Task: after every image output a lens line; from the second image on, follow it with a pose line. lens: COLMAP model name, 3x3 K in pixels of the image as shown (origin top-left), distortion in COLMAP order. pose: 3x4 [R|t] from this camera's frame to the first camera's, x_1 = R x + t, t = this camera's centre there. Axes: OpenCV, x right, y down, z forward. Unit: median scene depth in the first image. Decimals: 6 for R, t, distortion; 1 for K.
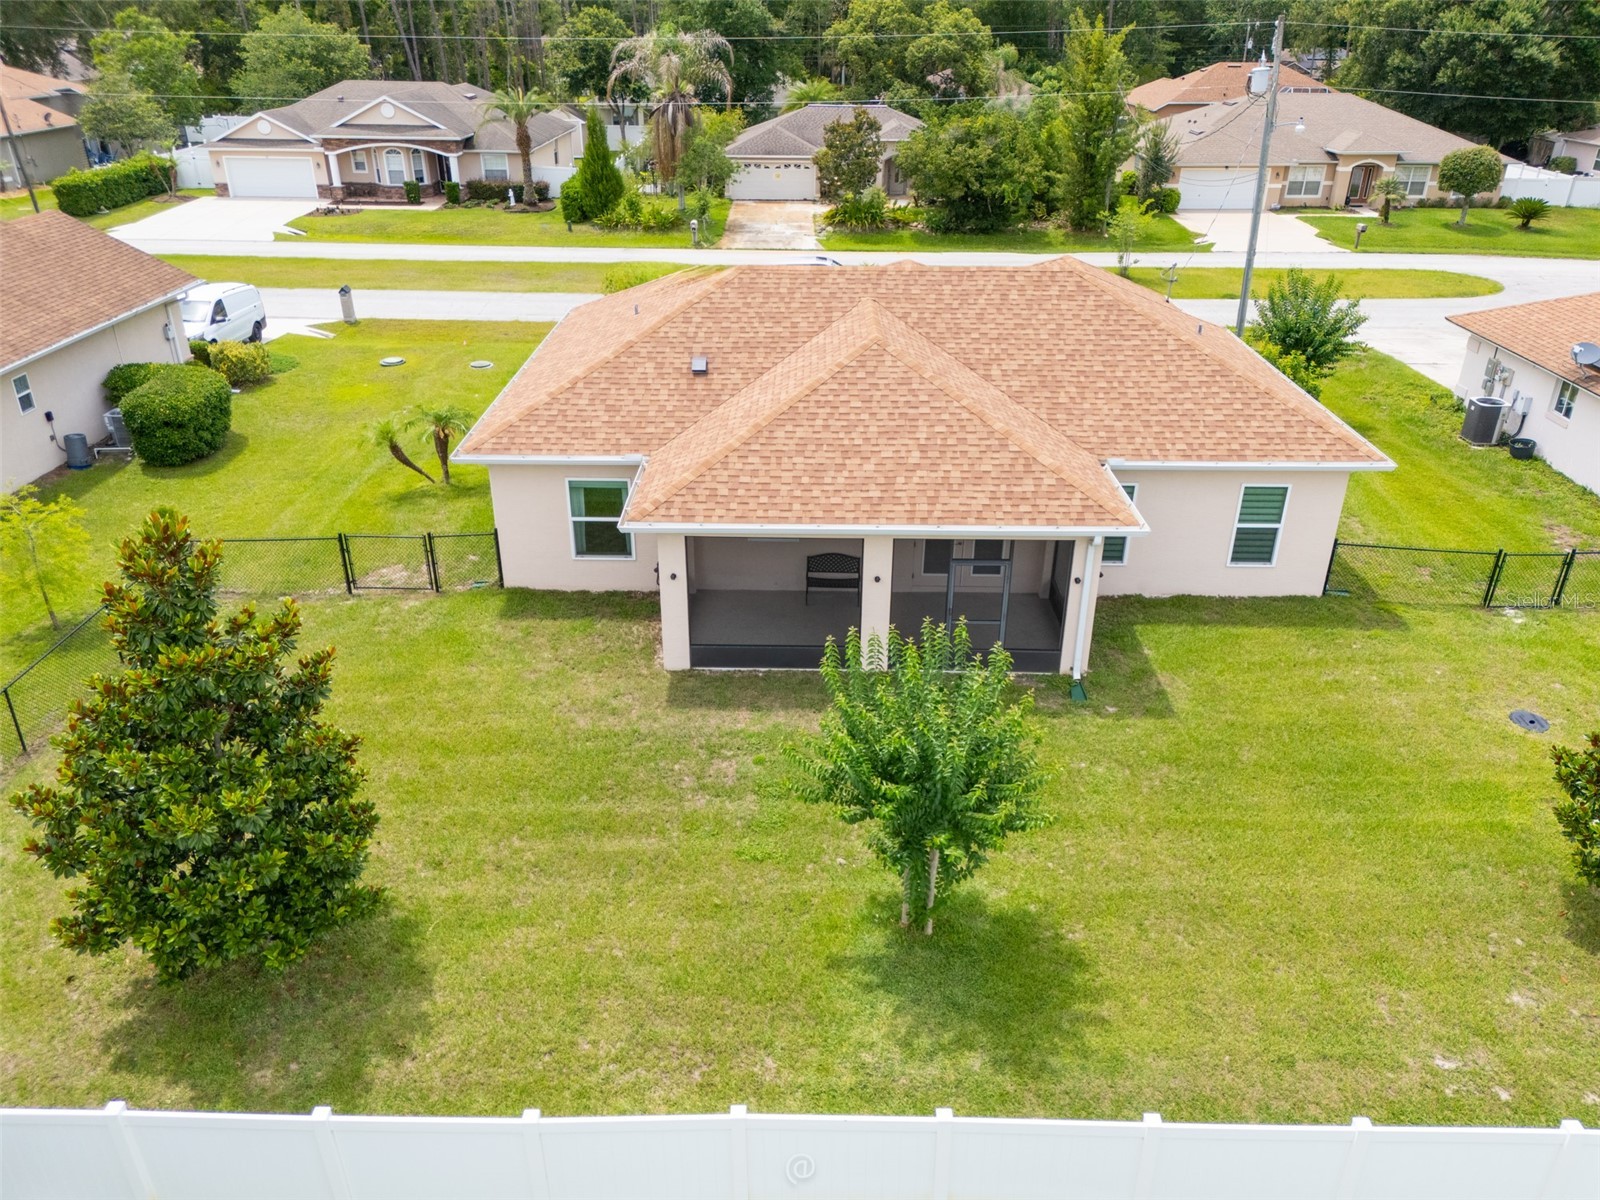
lens RADIAL K [[1175.1, 0, 802.6], [0, 1175.1, 605.8], [0, 0, 1]] dist [0.066428, -0.068052]
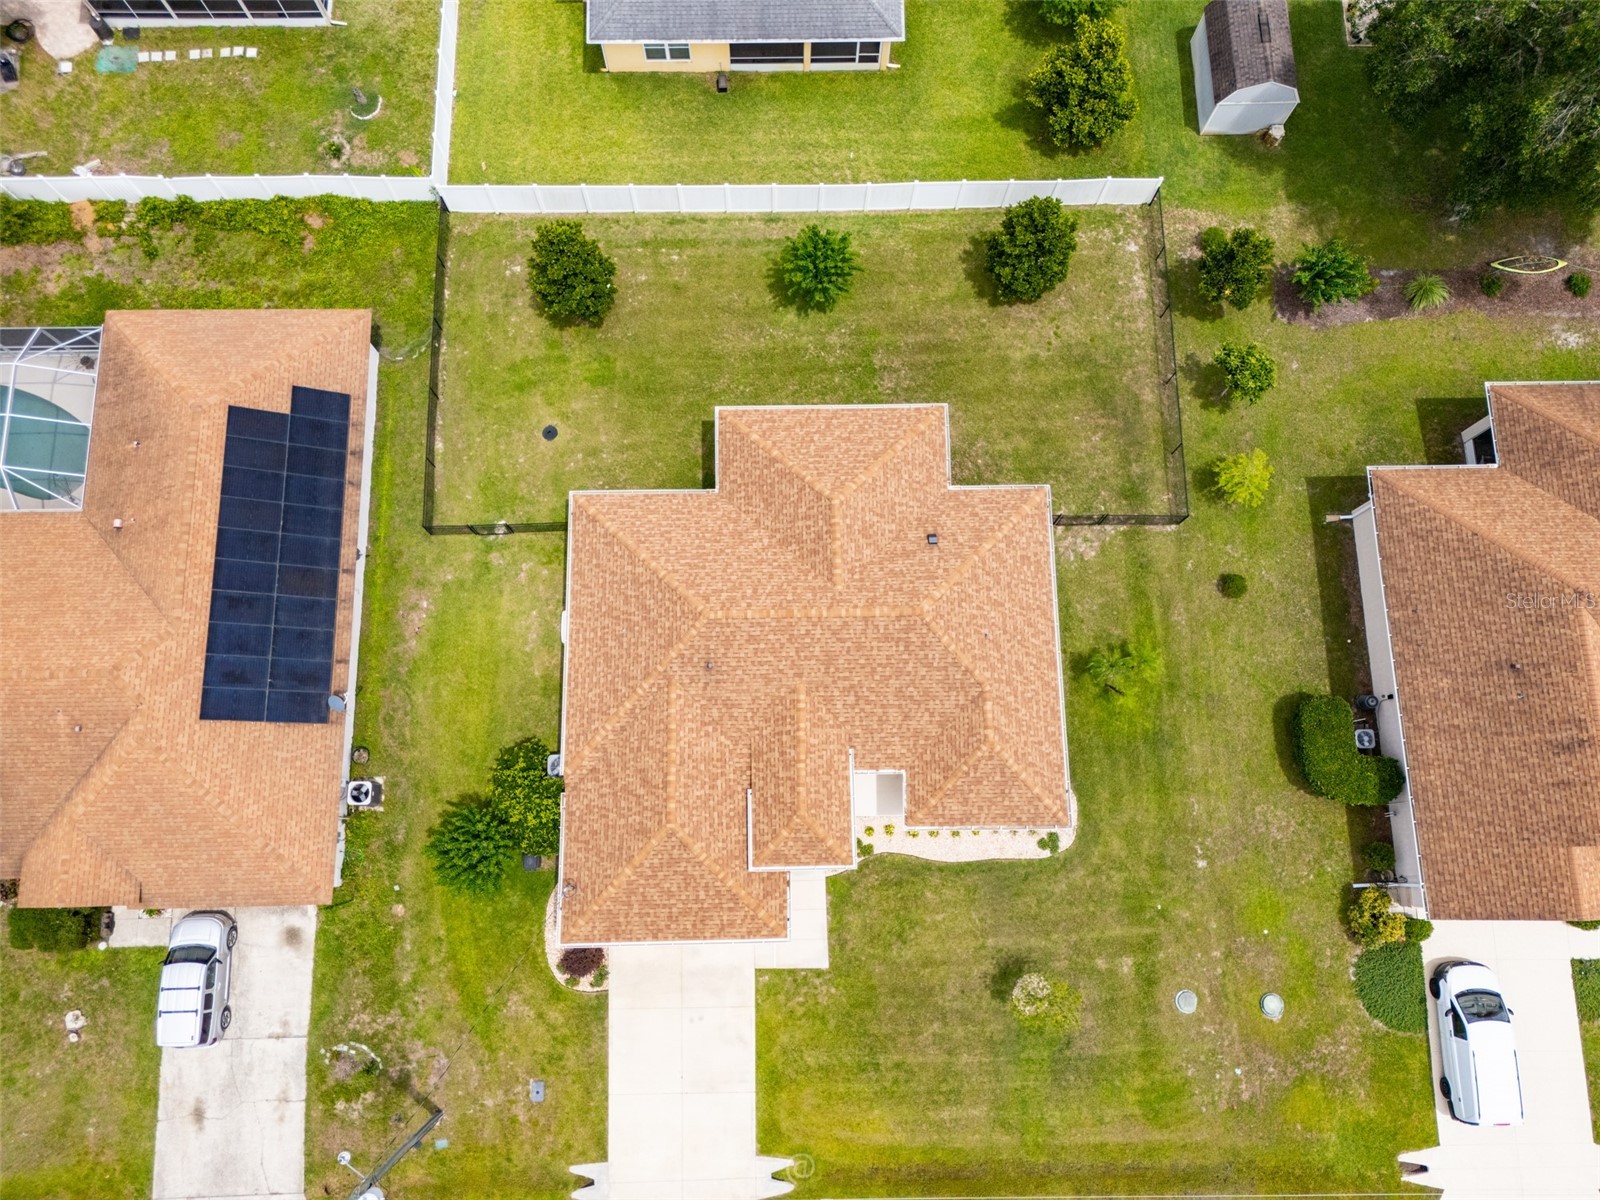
lens RADIAL K [[1184.9, 0, 795.9], [0, 1184.9, 600.6], [0, 0, 1]] dist [0.067431, -0.063399]
pose [[-0.999559, 0.022336, -0.019580, 0.180090], [-0.024515, -0.248158, 0.968409, -2.263708], [0.016772, 0.968462, 0.248596, 0.750069]]
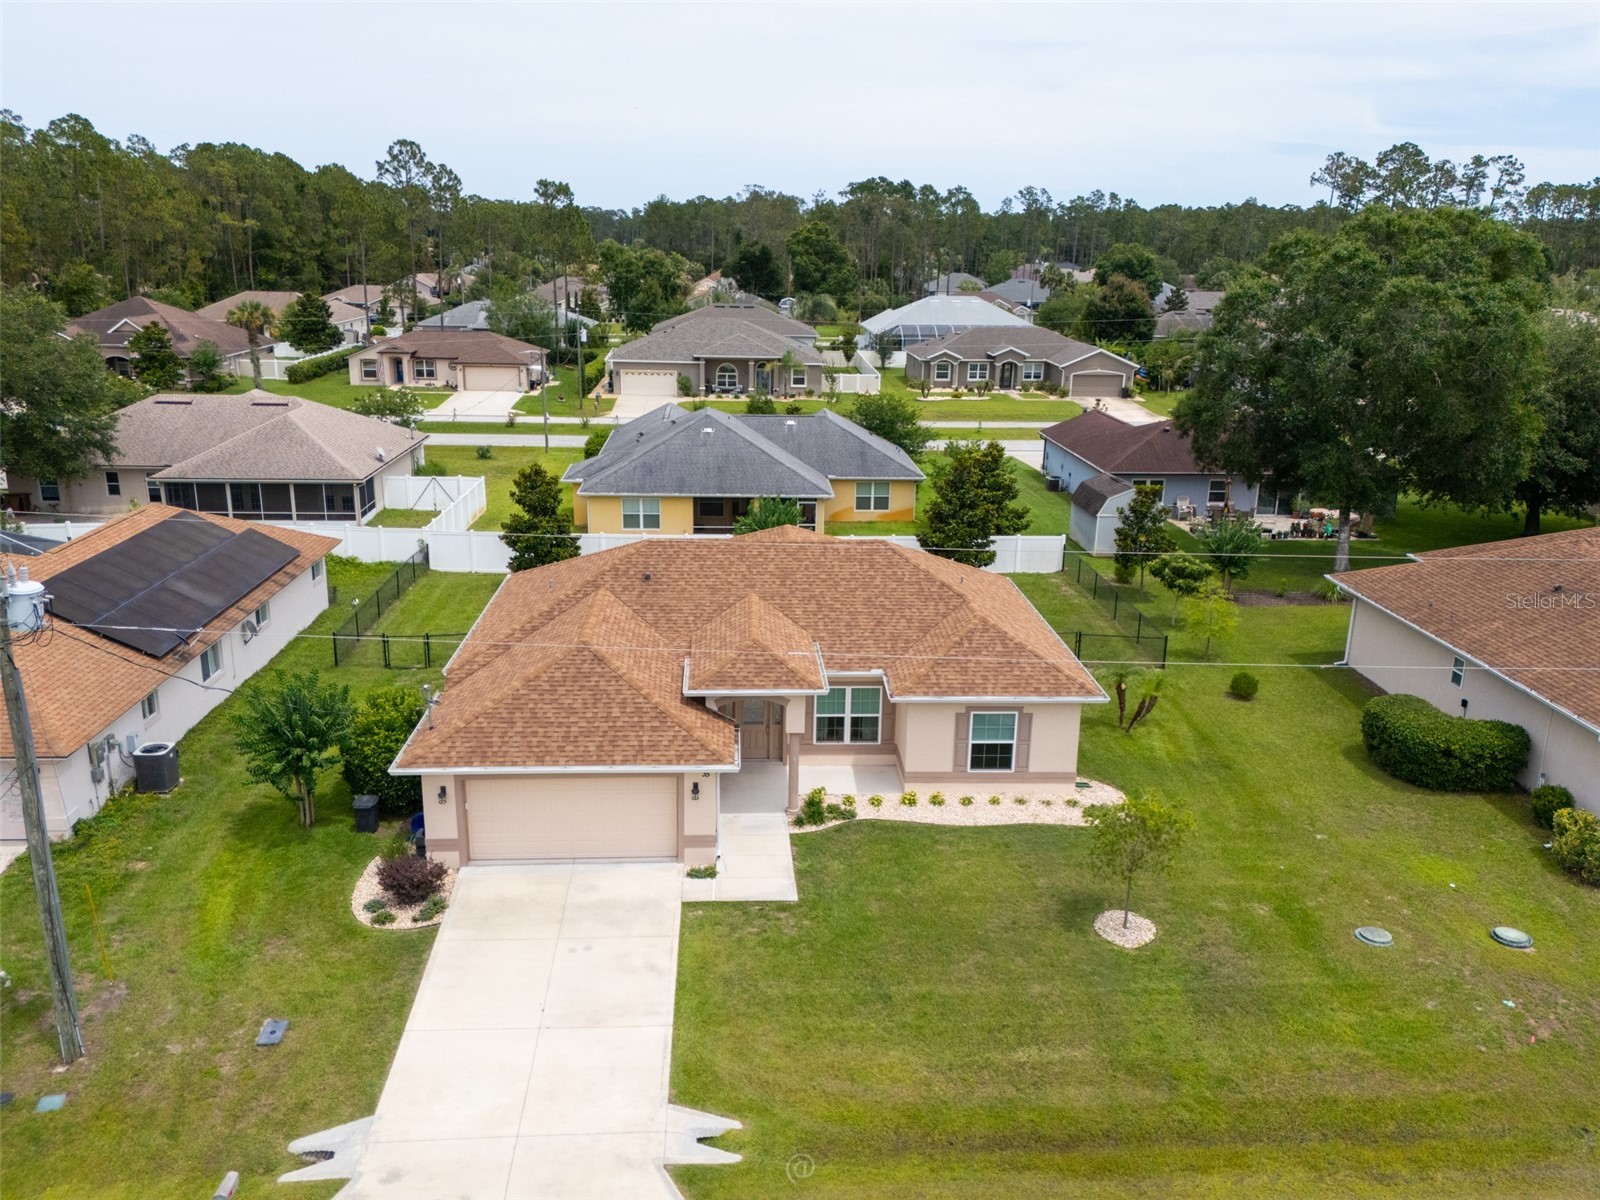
lens RADIAL K [[1260.6, 0, 797.1], [0, 1260.6, 596.2], [0, 0, 1]] dist [0.104562, -0.119309]
pose [[-0.997663, -0.006724, -0.067996, 0.196057], [-0.051198, 0.732581, 0.678752, -1.603475], [0.045249, 0.680647, -0.731213, 2.724611]]
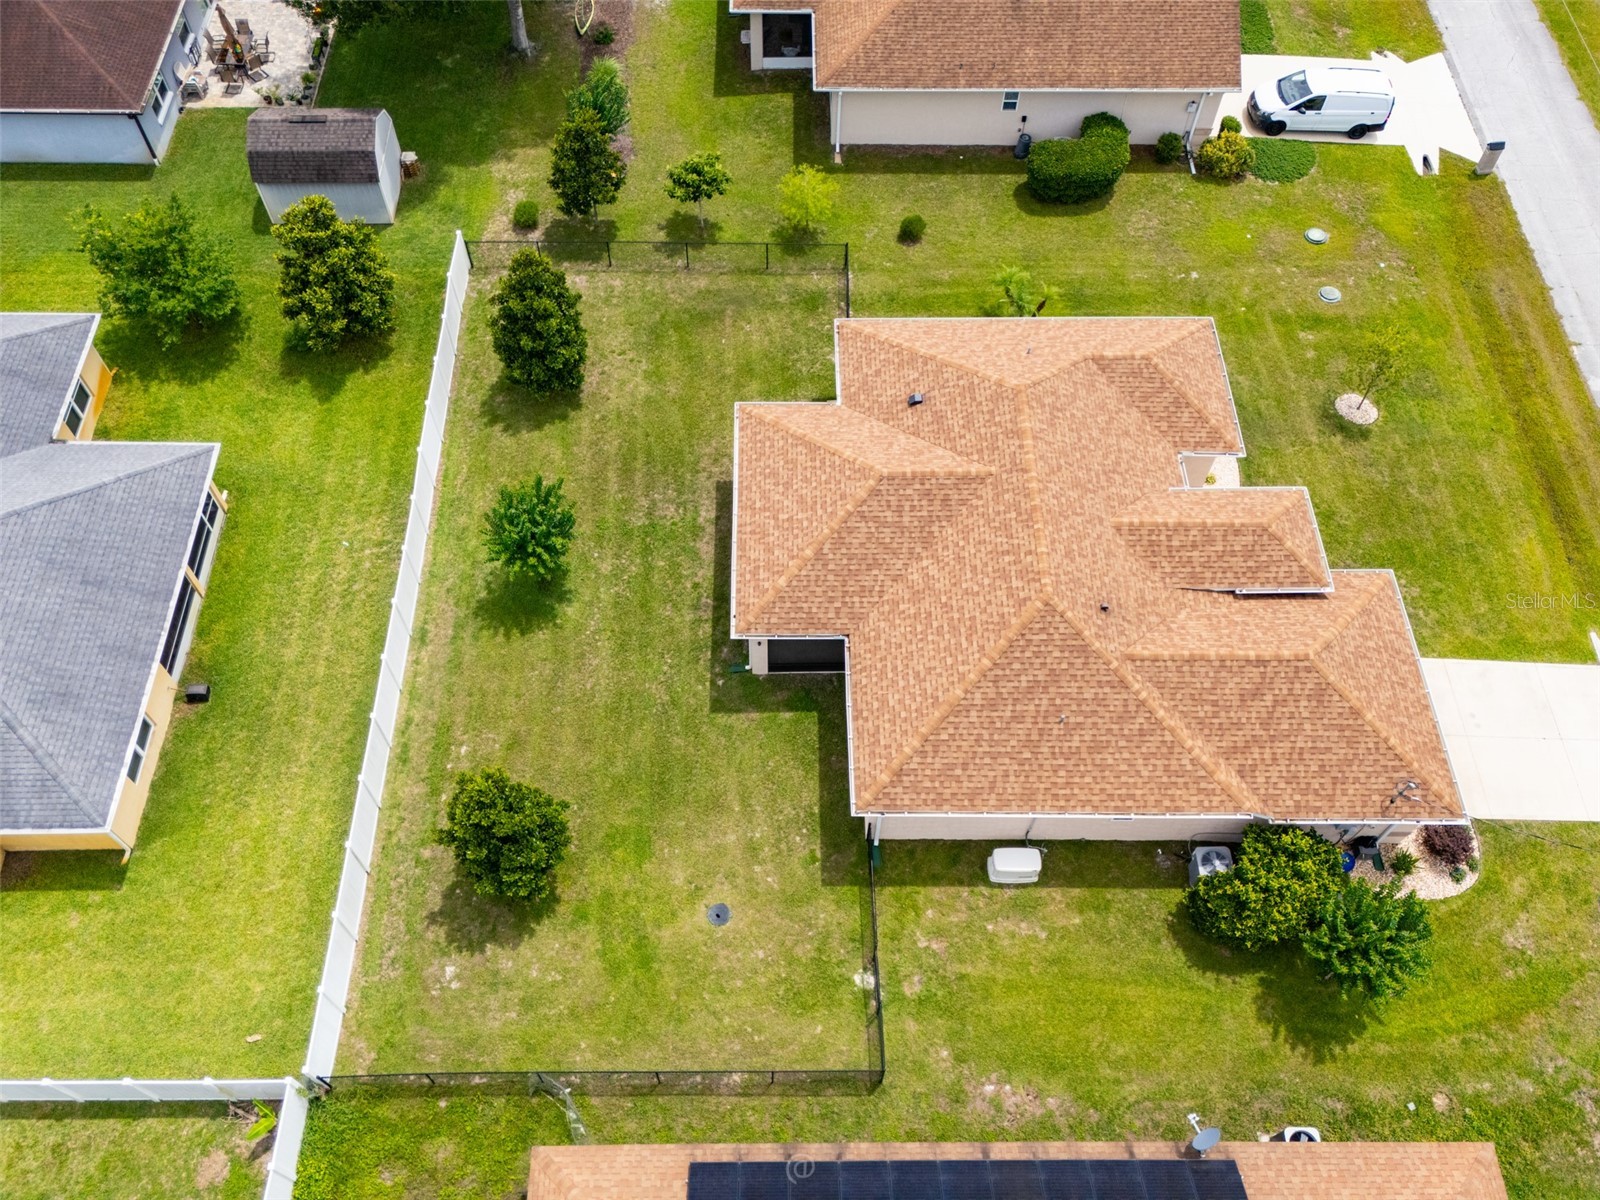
lens RADIAL K [[1328.9, 0, 800.0], [0, 1328.9, 600.0], [0, 0, 1]] dist [0.074217, -0.073120]
pose [[0.020899, 0.840357, -0.541630, 1.229084], [-0.466277, 0.487415, 0.738250, -1.485381], [0.884392, 0.237121, 0.402025, 0.278216]]
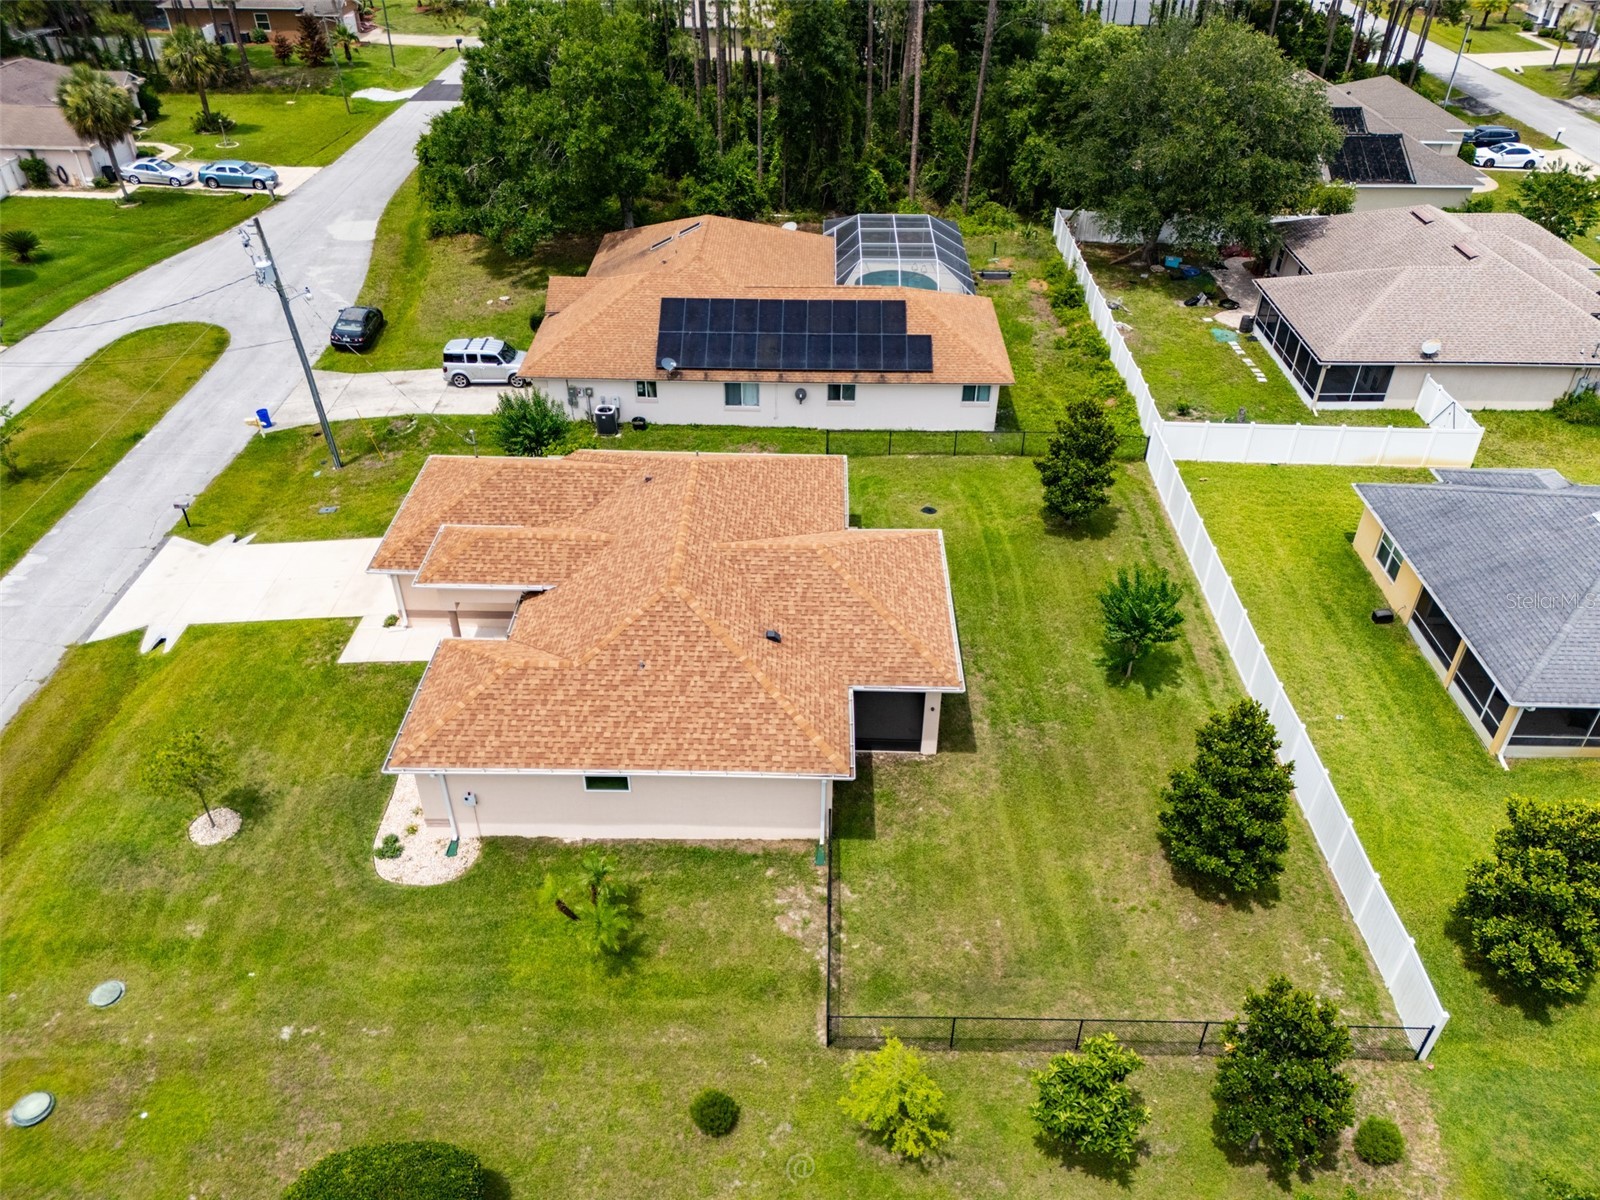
lens RADIAL K [[1175.1, 0, 802.6], [0, 1175.1, 605.8], [0, 0, 1]] dist [0.066428, -0.068052]
pose [[0.007468, -0.591498, 0.806272, -1.419852], [0.449122, 0.722379, 0.525793, -1.127832], [-0.893439, 0.358188, 0.271049, 0.658663]]
